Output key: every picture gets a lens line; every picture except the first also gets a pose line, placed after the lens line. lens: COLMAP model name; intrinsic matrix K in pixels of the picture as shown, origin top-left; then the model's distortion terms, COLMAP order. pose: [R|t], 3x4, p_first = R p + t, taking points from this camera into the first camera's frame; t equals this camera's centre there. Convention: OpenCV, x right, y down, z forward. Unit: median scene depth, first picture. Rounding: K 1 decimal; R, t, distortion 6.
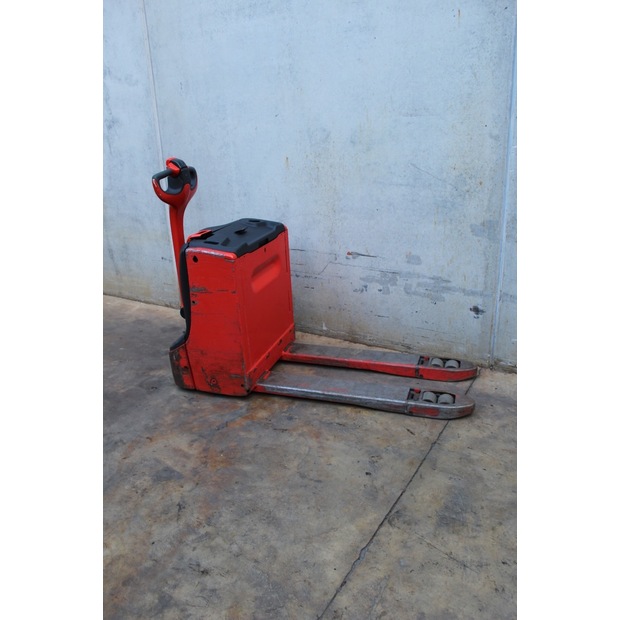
lens RADIAL K [[499.7, 0, 312.0], [0, 499.7, 312.6], [0, 0, 1]] dist [-0.157316, 0.129439]
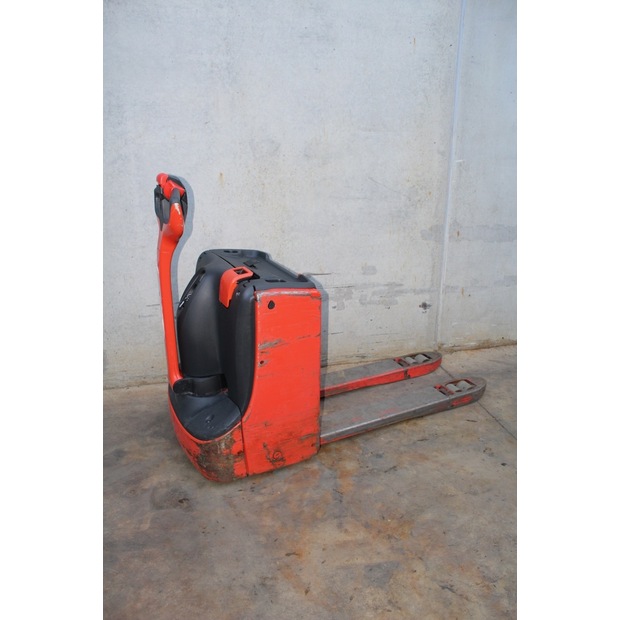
lens RADIAL K [[499.7, 0, 314.6], [0, 499.7, 314.4], [0, 0, 1]] dist [-0.157316, 0.129439]
pose [[0.709137, -0.199284, 0.676321, -0.668140], [0.218288, 0.974150, 0.058163, -0.116187], [-0.670429, 0.106387, 0.734307, 0.371632]]
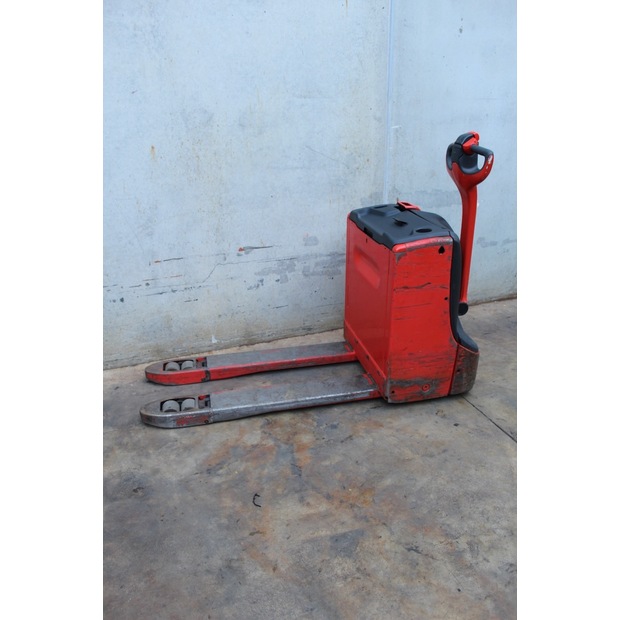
lens RADIAL K [[499.7, 0, 312.0], [0, 499.7, 311.9], [0, 0, 1]] dist [-0.157316, 0.129439]
pose [[0.610737, -0.270977, 0.744024, -0.666432], [0.264457, 0.955472, 0.130906, -0.114560], [-0.746366, 0.116814, 0.655204, 0.395363]]
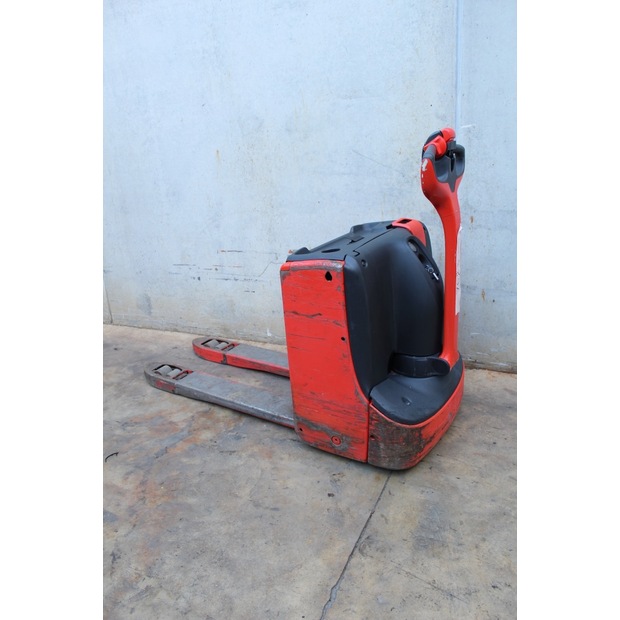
lens RADIAL K [[499.7, 0, 308.1], [0, 499.7, 313.5], [0, 0, 1]] dist [-0.157316, 0.129439]
pose [[0.992186, -0.062056, 0.108241, -0.001136], [0.063040, 0.997995, -0.005687, 0.003165], [-0.107671, 0.012466, 0.994108, 0.098729]]
